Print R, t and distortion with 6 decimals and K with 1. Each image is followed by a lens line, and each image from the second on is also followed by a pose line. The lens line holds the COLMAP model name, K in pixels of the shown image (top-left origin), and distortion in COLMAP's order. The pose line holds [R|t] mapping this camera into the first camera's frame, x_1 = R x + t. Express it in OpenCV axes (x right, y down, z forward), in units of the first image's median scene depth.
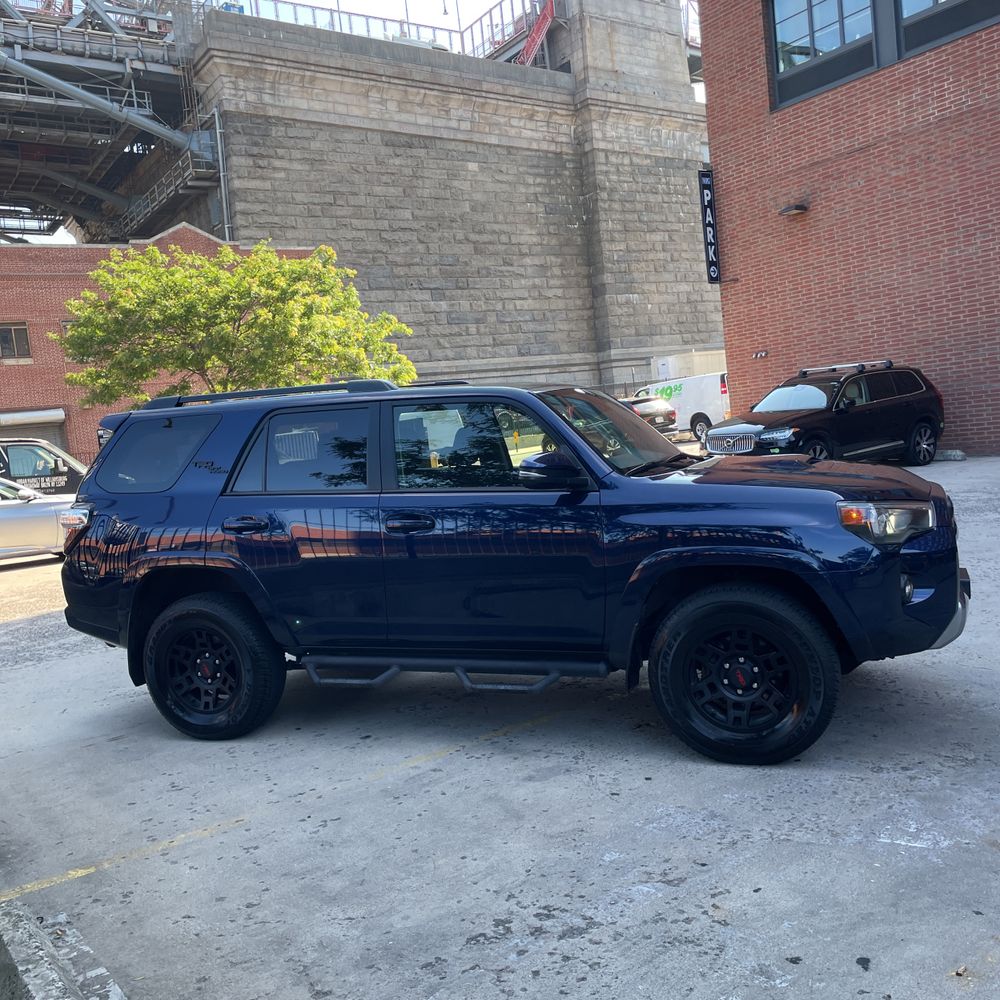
lens RADIAL K [[1014.4, 0, 492.9], [0, 1014.4, 524.5], [0, 0, 1]] dist [0.093733, -0.123297]
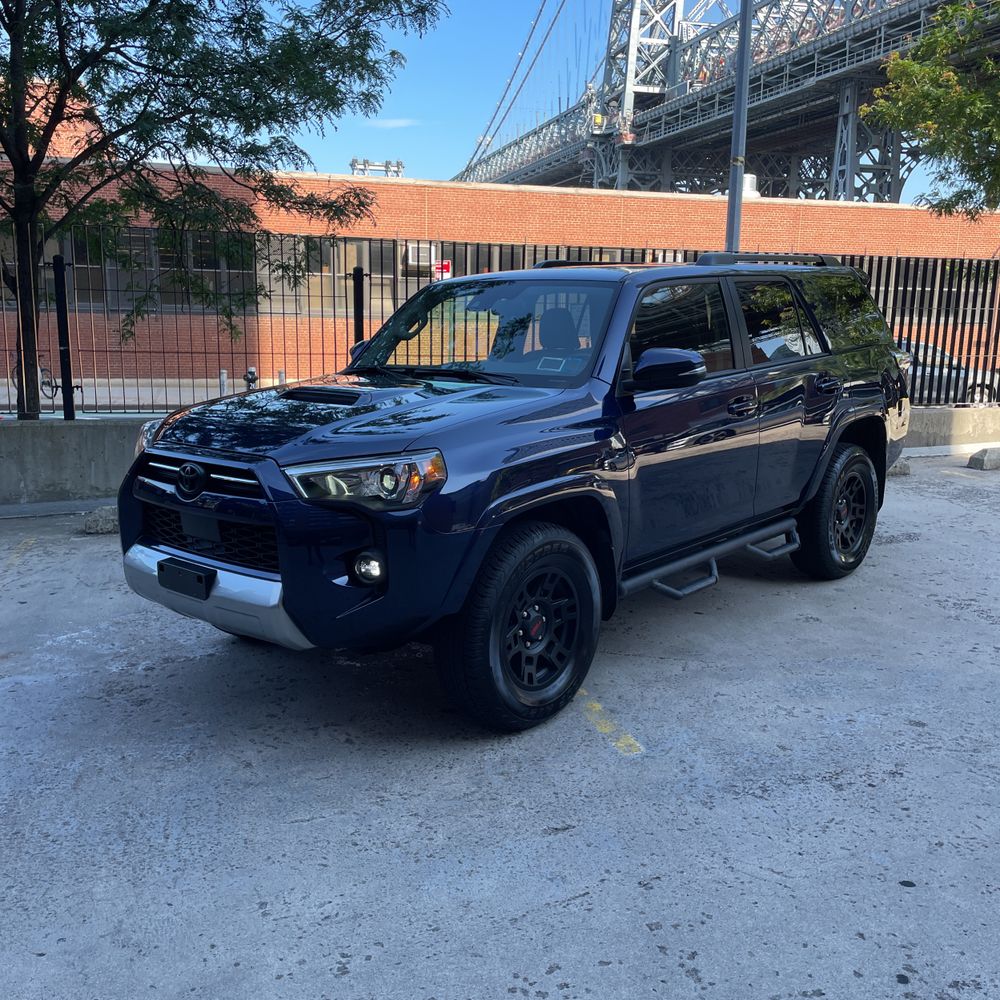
lens RADIAL K [[1024.9, 0, 497.0], [0, 1024.9, 491.4], [0, 0, 1]] dist [0.095233, -0.111082]
pose [[-0.349027, 0.253199, -0.902259, 0.106045], [-0.061444, 0.954552, 0.291643, -0.024443], [0.935096, 0.157229, -0.317606, 0.145566]]
